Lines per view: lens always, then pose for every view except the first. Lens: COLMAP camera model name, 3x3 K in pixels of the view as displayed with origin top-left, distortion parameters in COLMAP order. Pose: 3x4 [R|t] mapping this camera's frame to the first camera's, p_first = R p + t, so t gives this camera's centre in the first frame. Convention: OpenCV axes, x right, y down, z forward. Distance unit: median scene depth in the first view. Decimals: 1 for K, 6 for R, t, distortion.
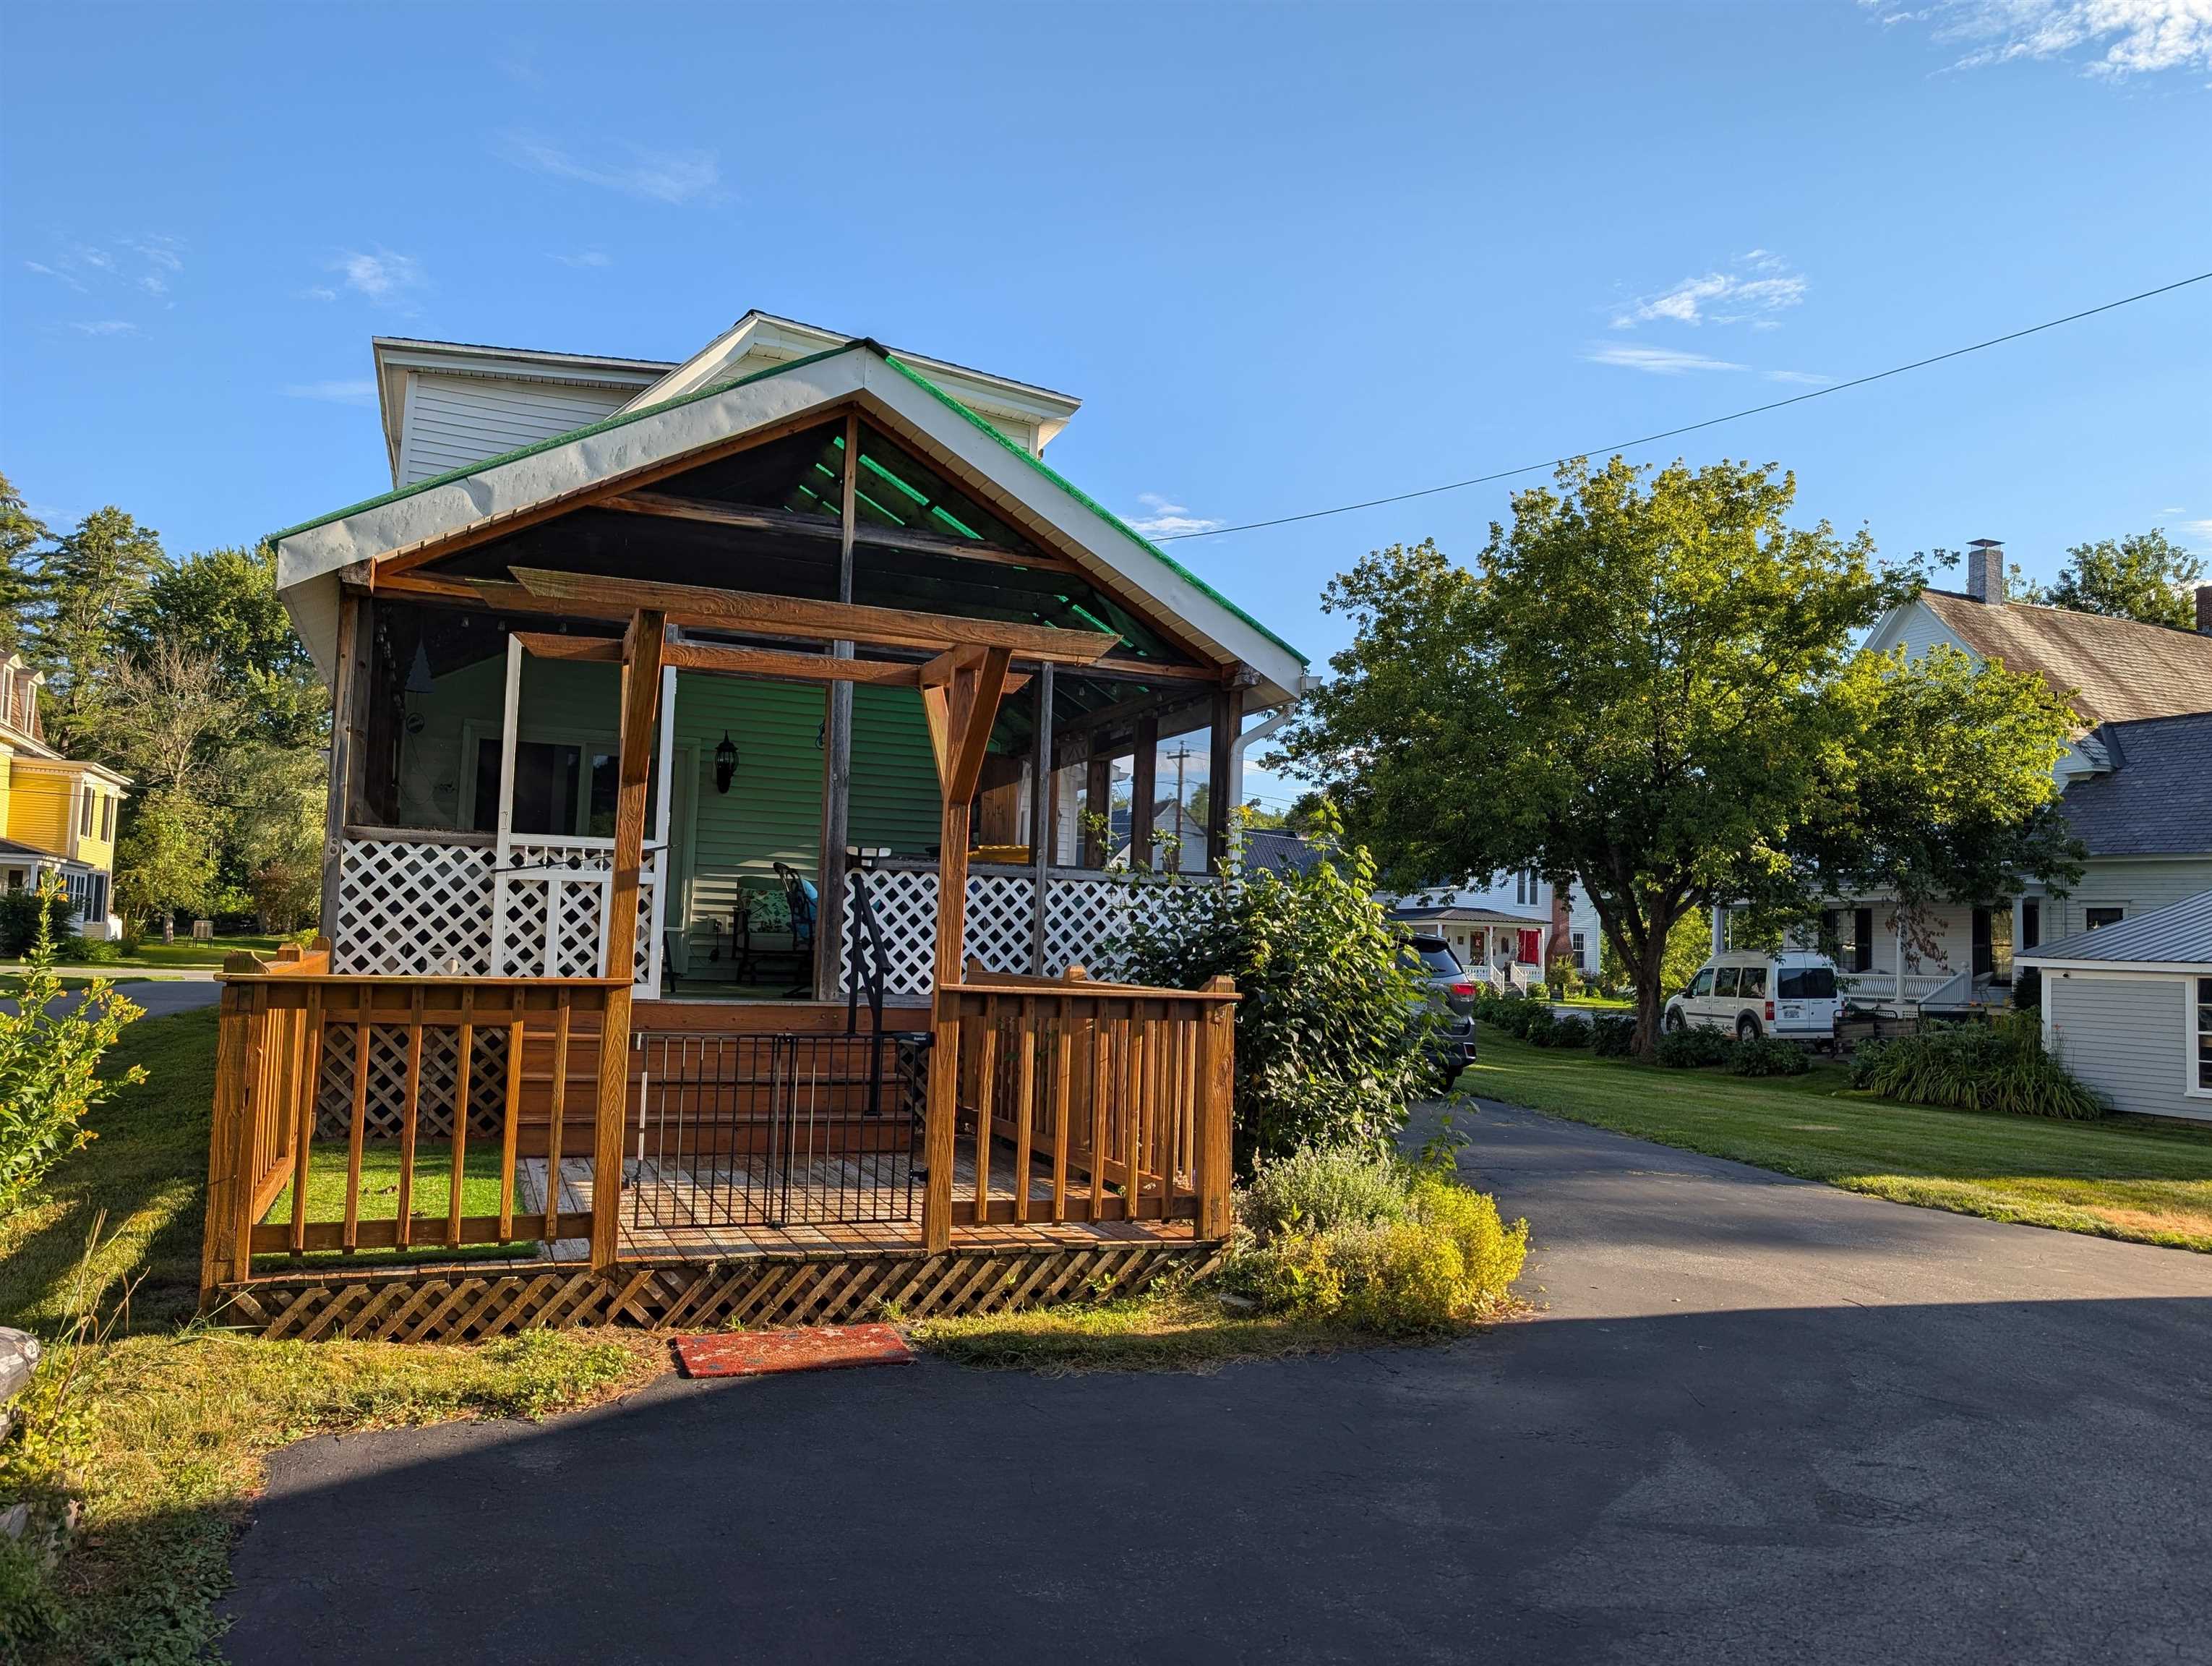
lens RADIAL K [[1647.2, 0, 1100.7], [0, 1647.2, 834.1], [0, 0, 1]] dist [0.018601, 0.002847]
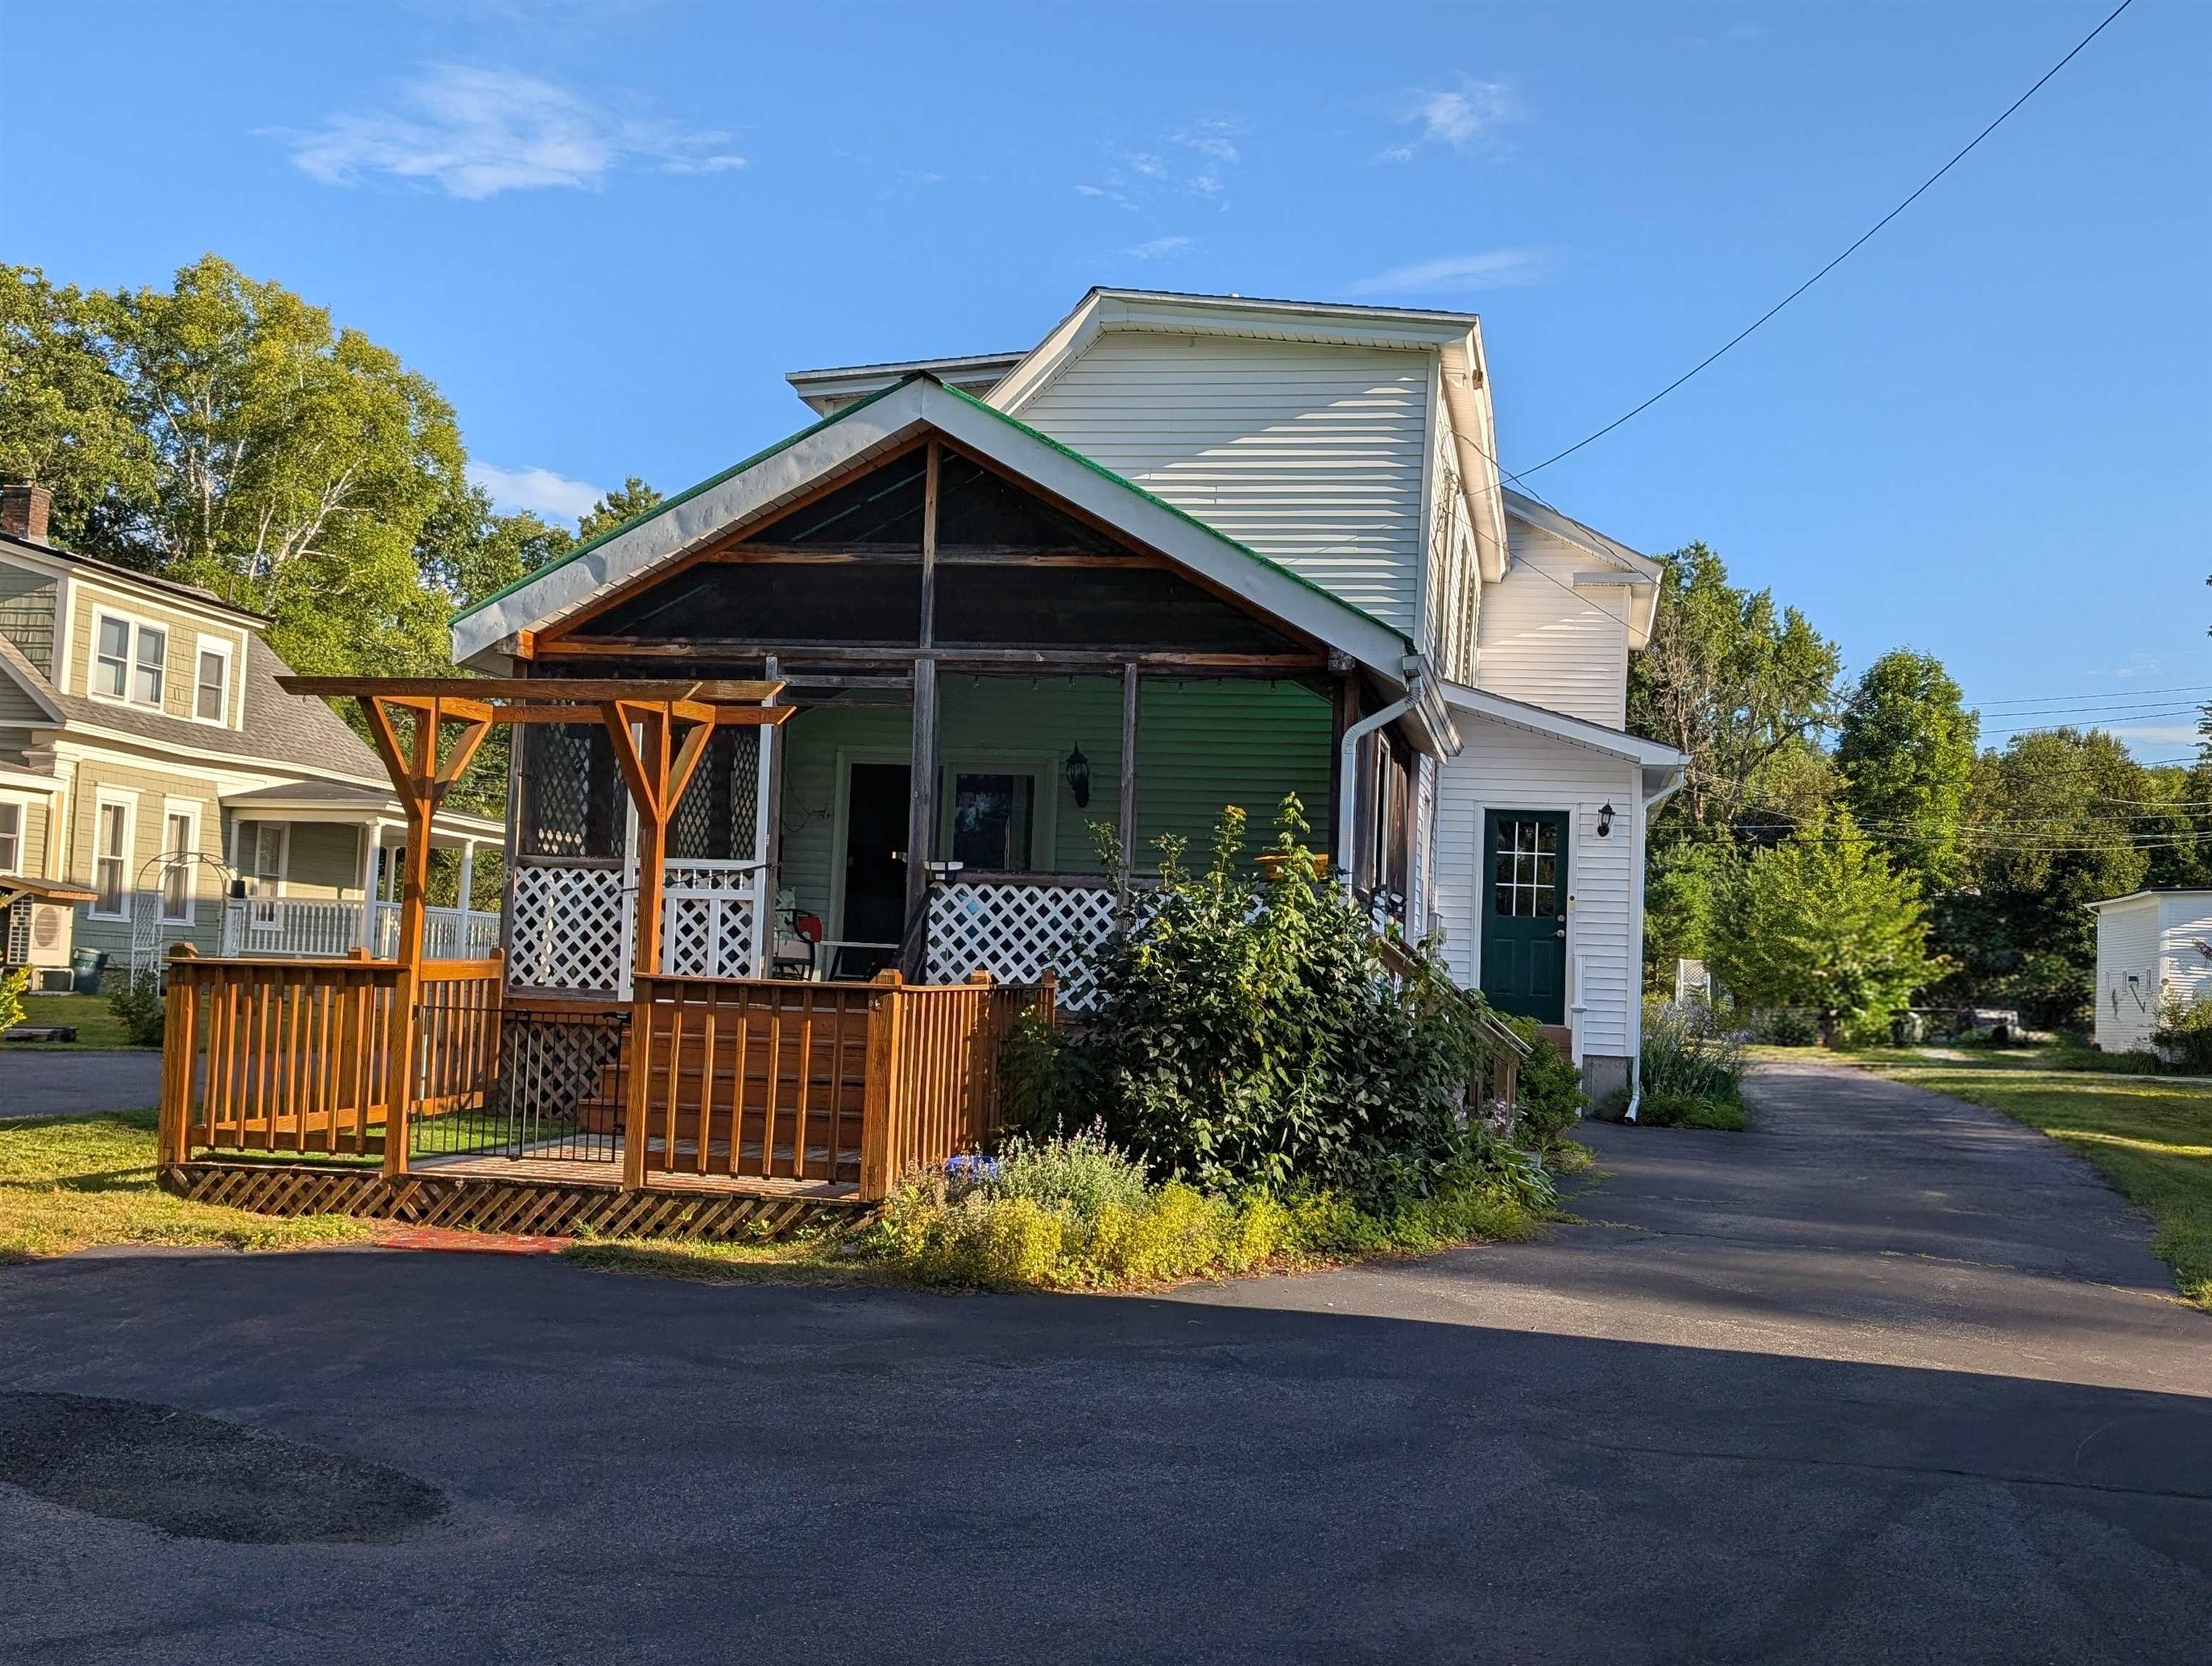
lens RADIAL K [[2434.9, 0, 1109.2], [0, 2434.9, 832.3], [0, 0, 1]] dist [0.003232, 0.000000]
pose [[0.830775, -0.033080, -0.555624, 0.870767], [0.029156, 0.999448, -0.015909, 0.018739], [0.555844, -0.002983, 0.831281, -0.223724]]
